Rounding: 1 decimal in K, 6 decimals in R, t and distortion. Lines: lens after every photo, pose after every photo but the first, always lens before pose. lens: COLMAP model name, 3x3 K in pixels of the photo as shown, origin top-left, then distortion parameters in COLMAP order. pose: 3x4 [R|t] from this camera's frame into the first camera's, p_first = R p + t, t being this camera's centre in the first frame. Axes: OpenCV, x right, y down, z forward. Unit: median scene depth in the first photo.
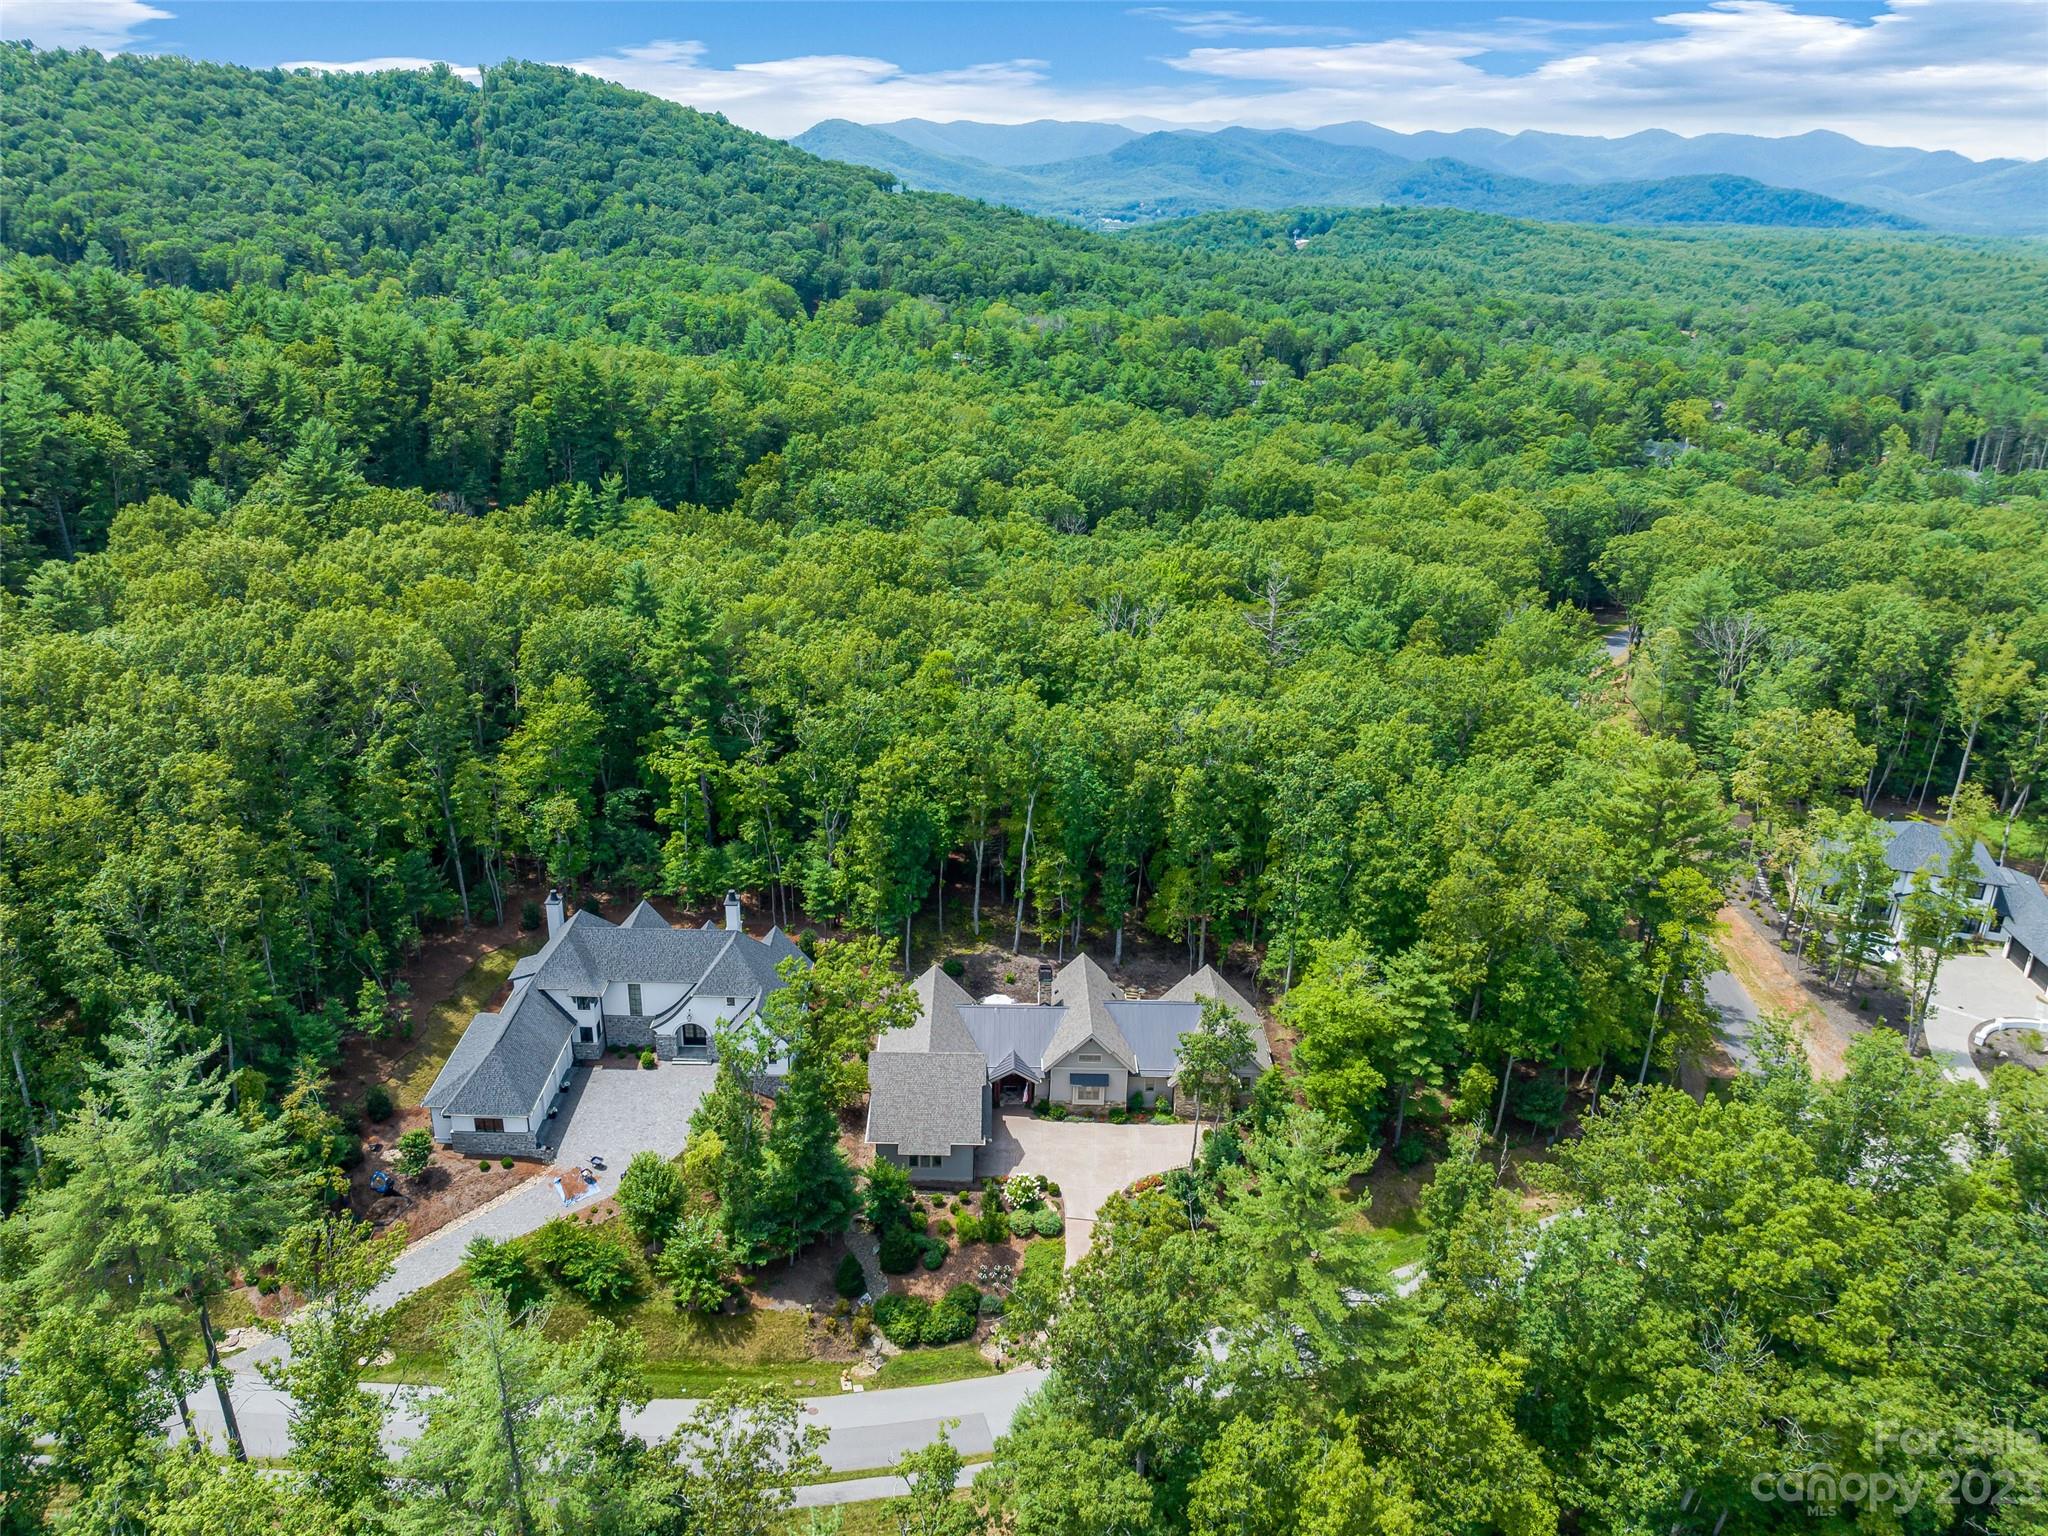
lens RADIAL K [[1434.2, 0, 943.1], [0, 1434.2, 767.2], [0, 0, 1]] dist [-0.001201, 0.000759]
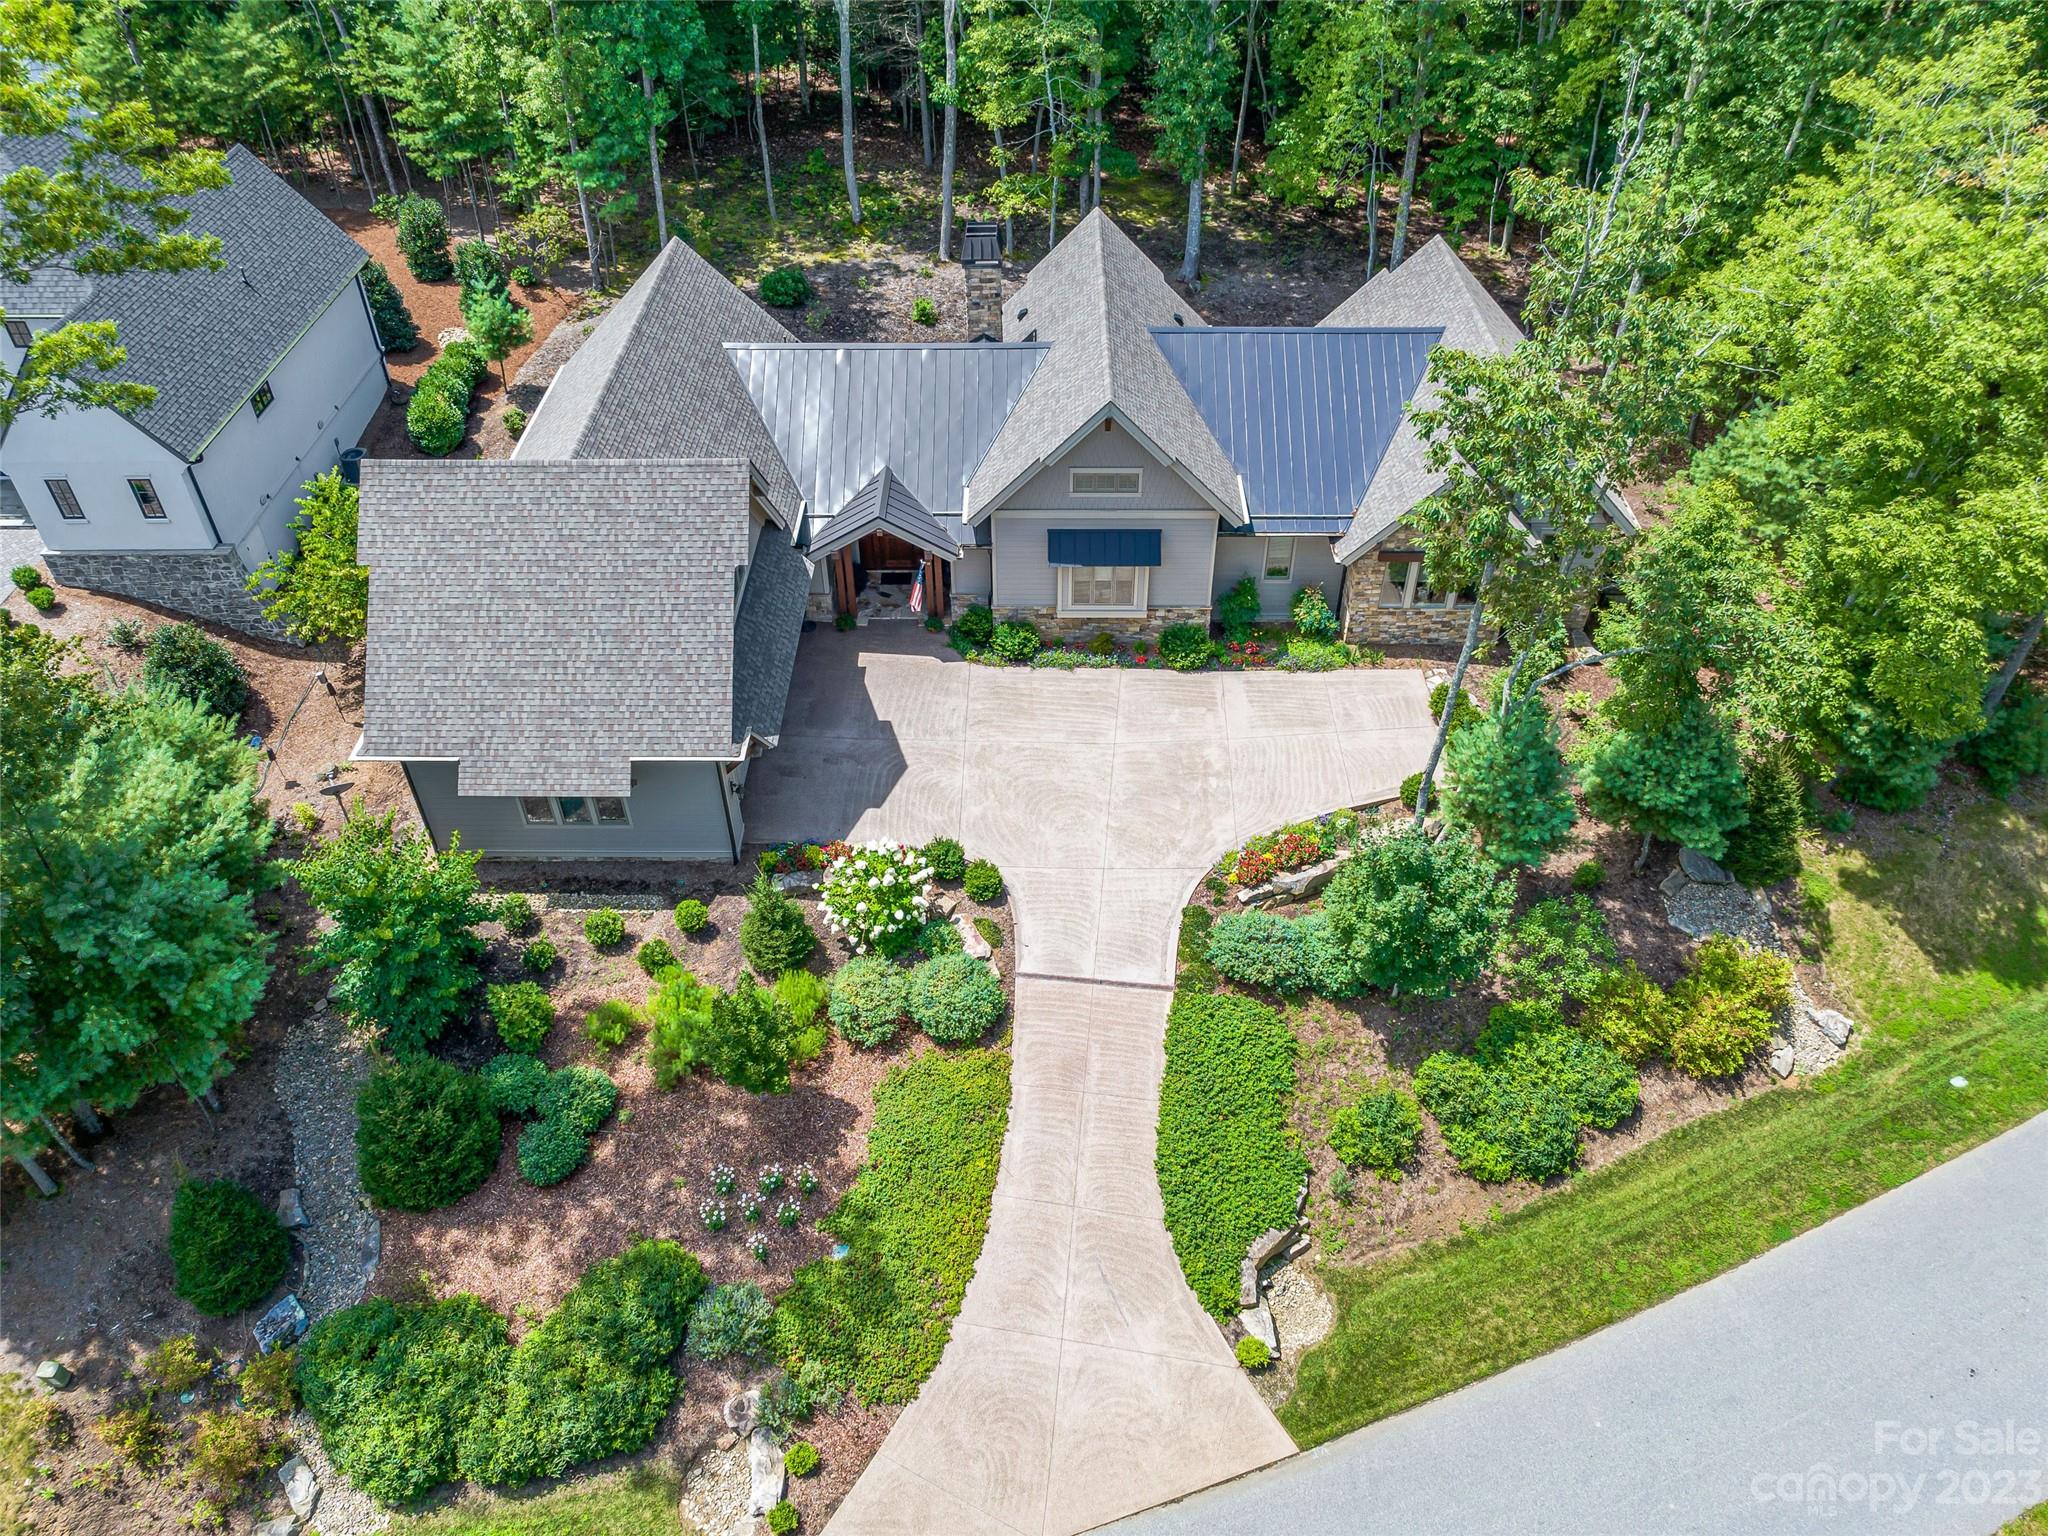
lens RADIAL K [[1458.6, 0, 1024.0], [0, 1458.6, 768.0], [0, 0, 1]] dist [-0.041150, 0.004077]
pose [[0.999716, -0.018688, 0.014777, 0.081122], [0.012613, 0.941349, 0.337199, 0.159342], [-0.020212, -0.336917, 0.941318, 0.695932]]
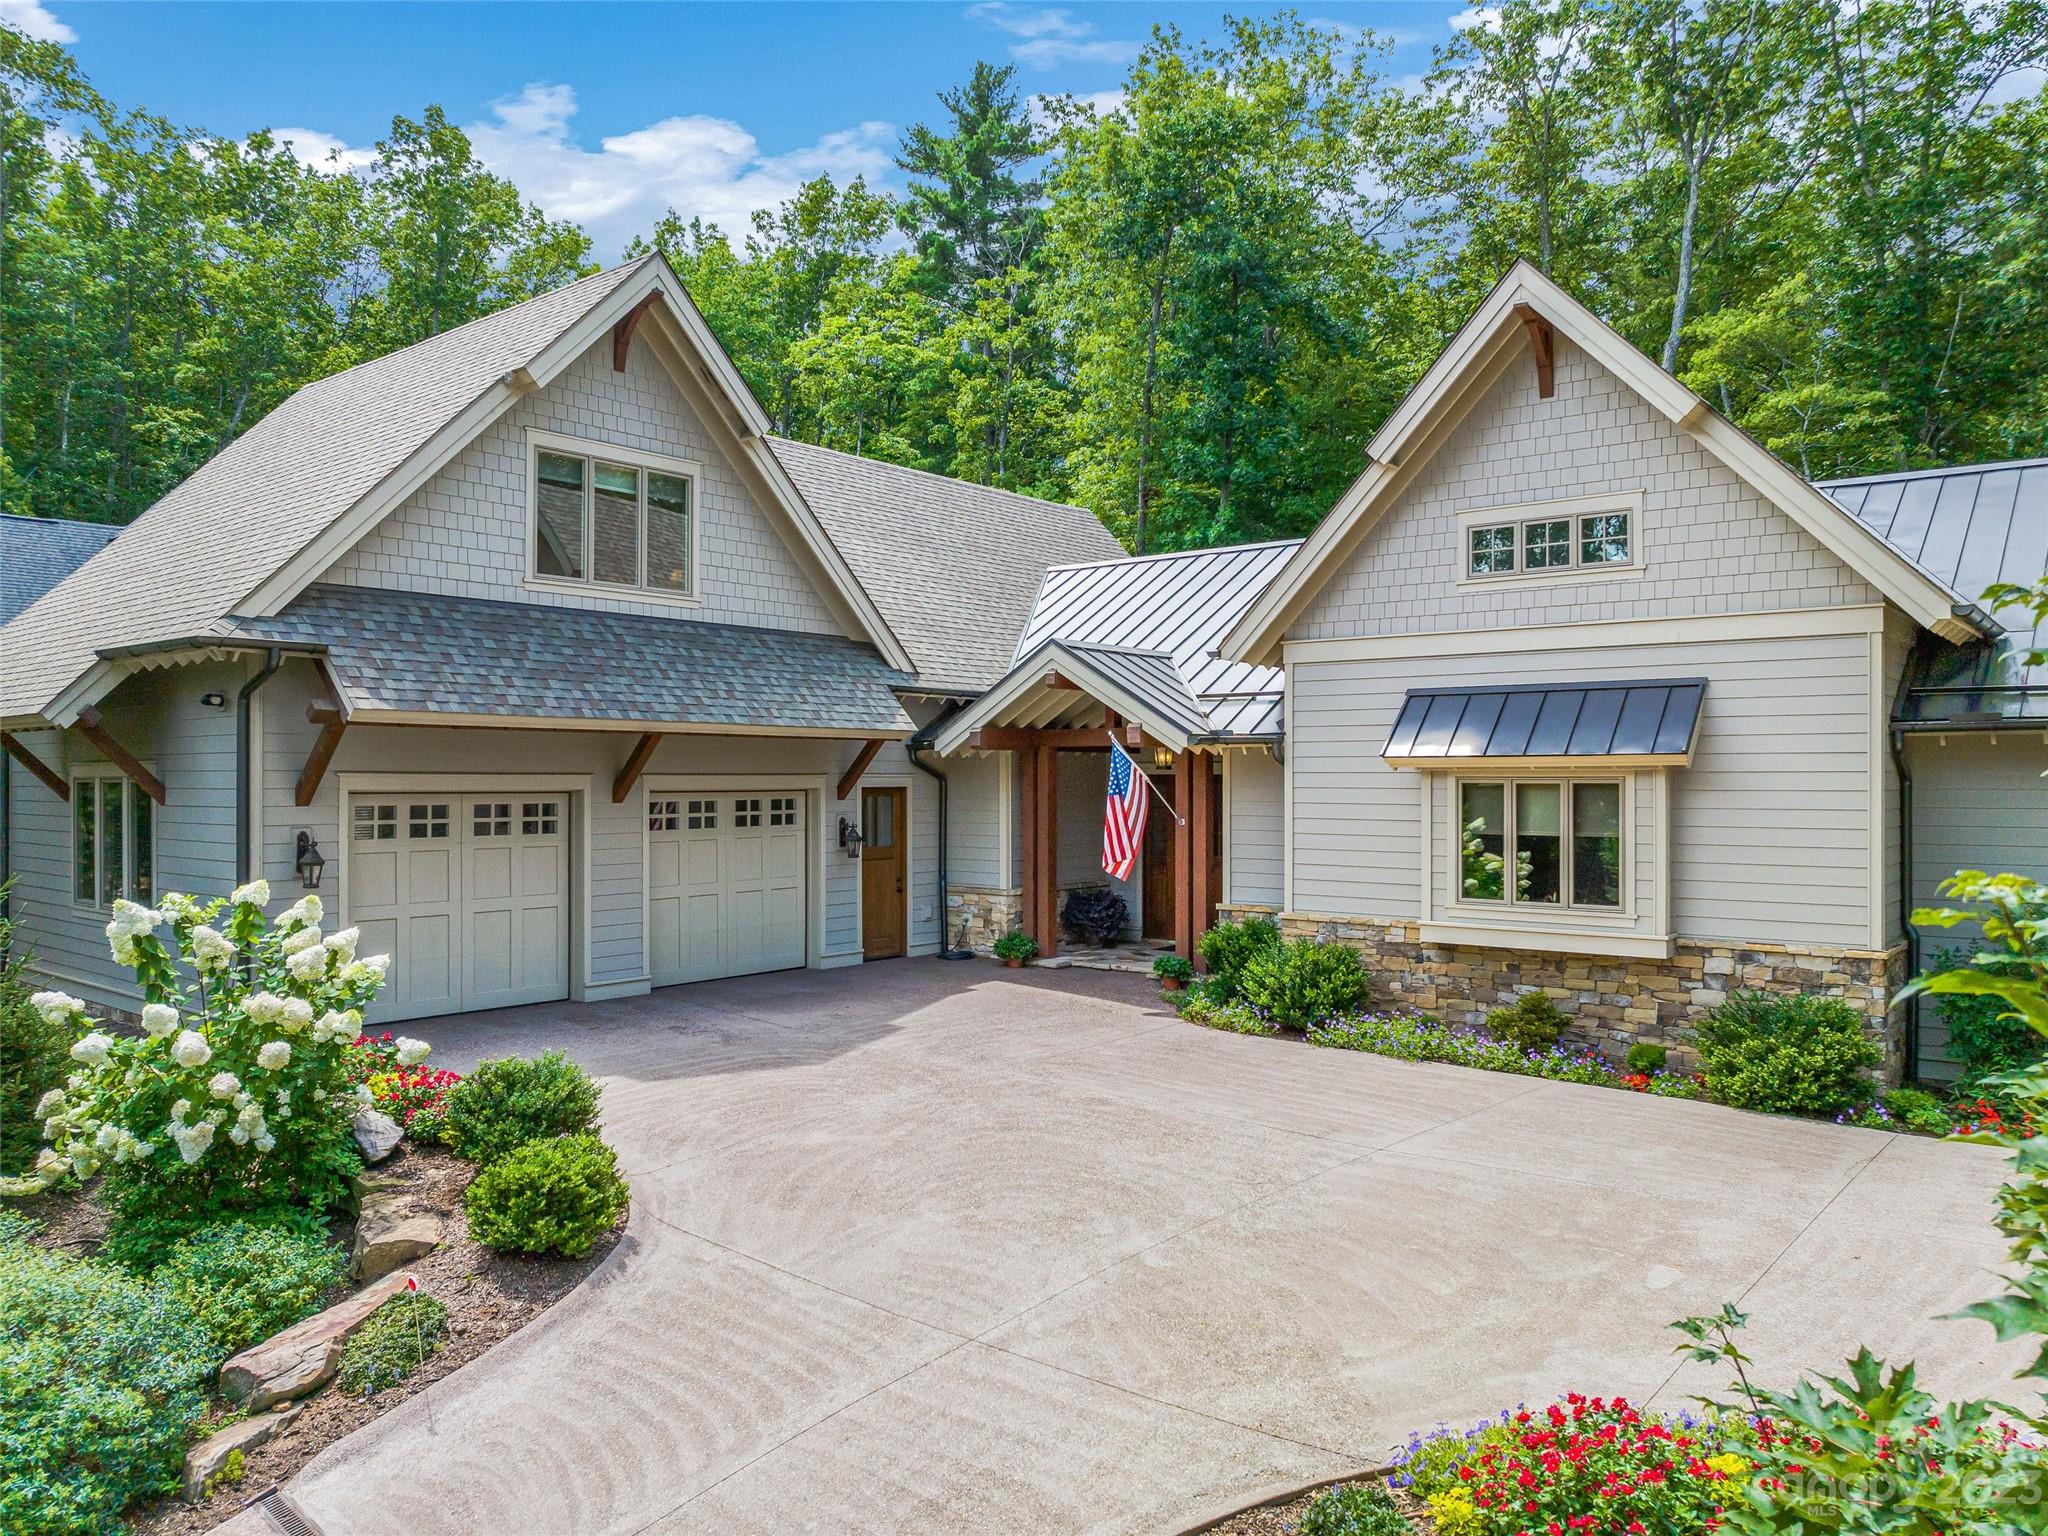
lens RADIAL K [[1458.6, 0, 1024.0], [0, 1458.6, 768.0], [0, 0, 1]] dist [-0.041150, 0.004077]
pose [[0.795757, 0.000066, -0.605616, 0.151855], [-0.228710, 0.925982, -0.300416, 0.286871], [0.560770, 0.377568, 0.736872, 0.933079]]
